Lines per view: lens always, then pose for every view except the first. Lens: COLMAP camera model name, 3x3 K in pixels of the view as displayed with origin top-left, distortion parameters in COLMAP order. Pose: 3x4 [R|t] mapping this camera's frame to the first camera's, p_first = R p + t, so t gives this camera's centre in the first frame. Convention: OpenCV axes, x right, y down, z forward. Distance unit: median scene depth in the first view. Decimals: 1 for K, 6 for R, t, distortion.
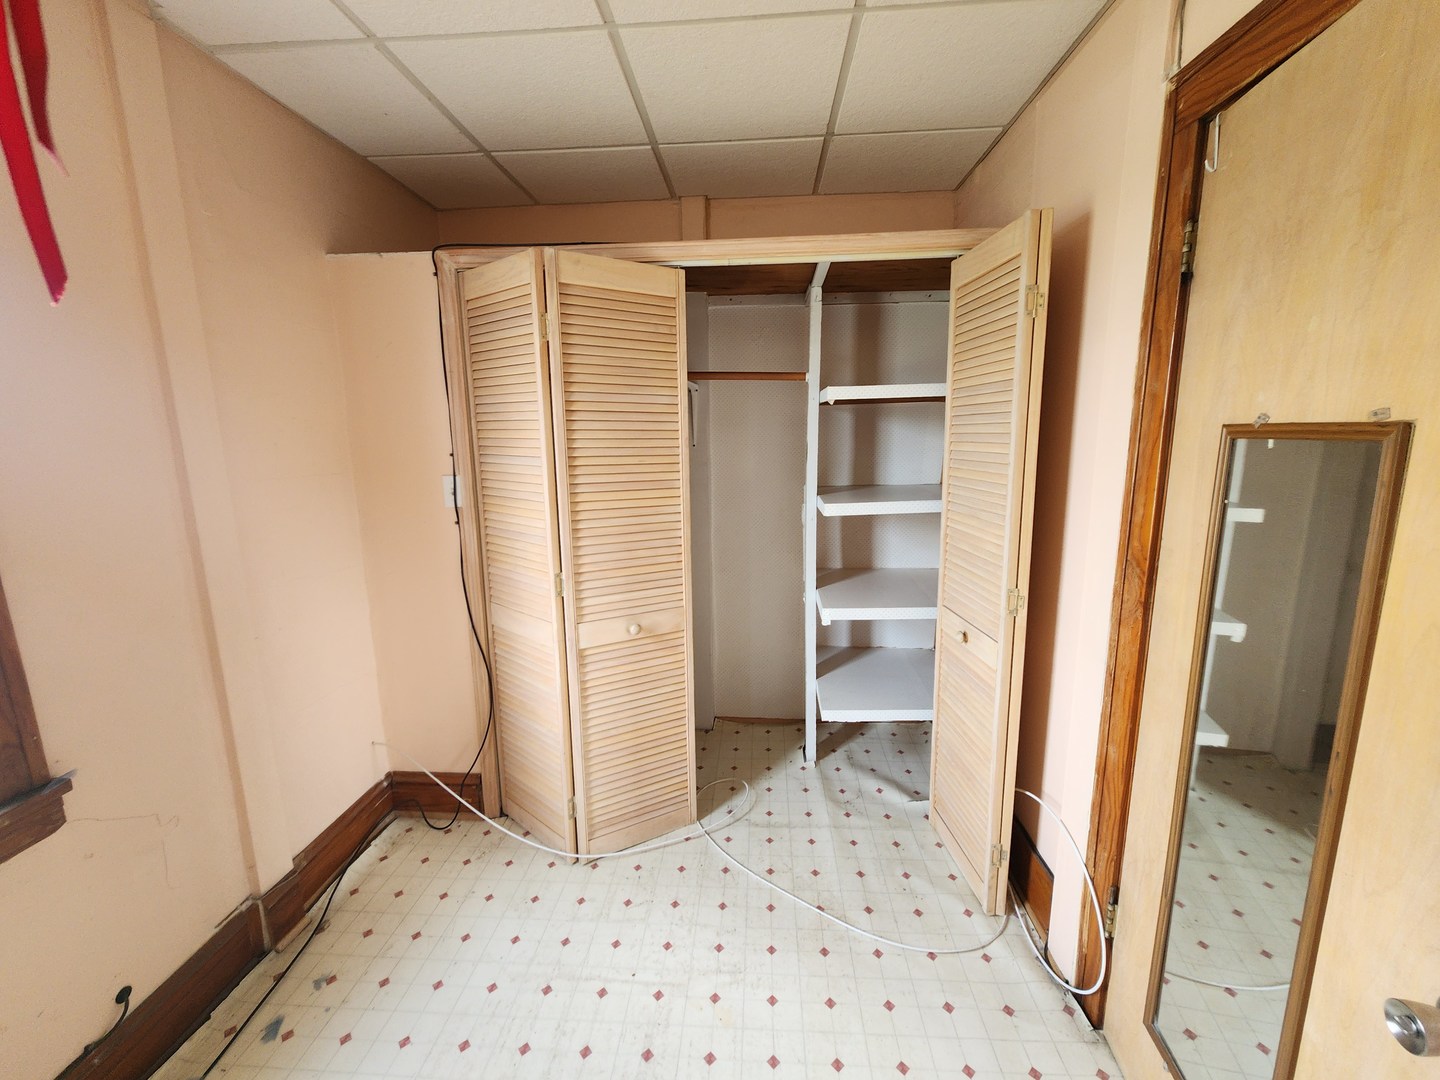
lens RADIAL K [[595.7, 0, 720.0], [0, 595.7, 540.0], [0, 0, 1]] dist [0.000293, 0.000084]
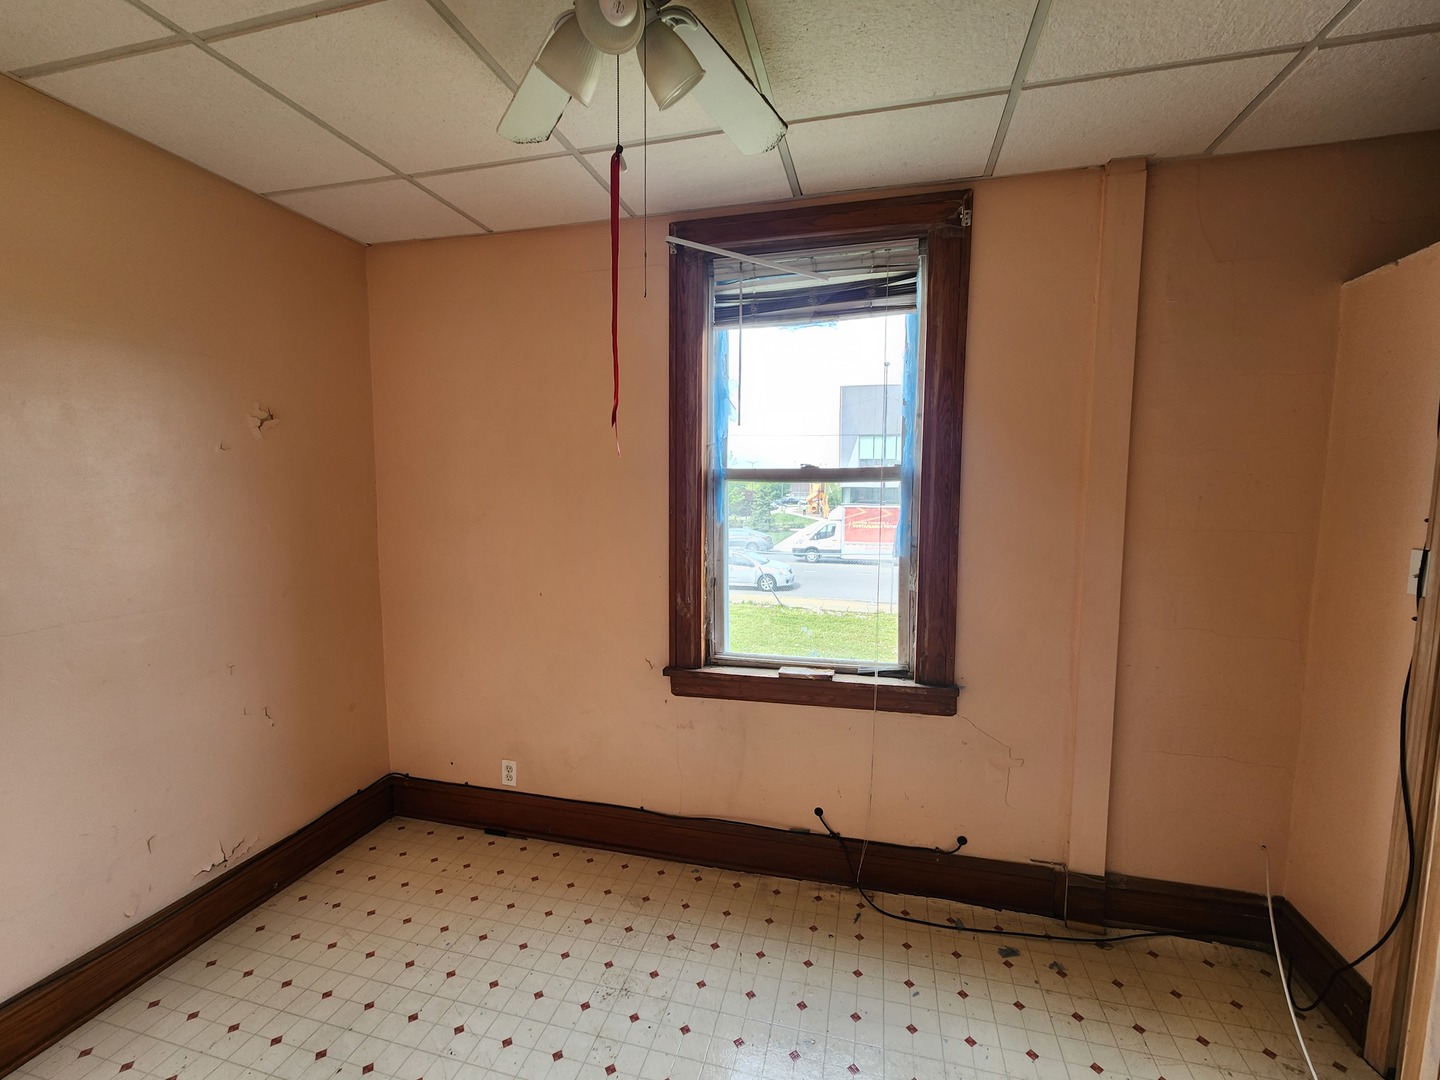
lens RADIAL K [[579.8, 0, 720.0], [0, 579.8, 540.0], [0, 0, 1]] dist [-0.000654, -0.000223]
pose [[-0.185287, 0.106672, -0.976878, 0.445566], [-0.176773, 0.974256, 0.139914, -0.090460], [0.966654, 0.198610, -0.161660, 0.407854]]
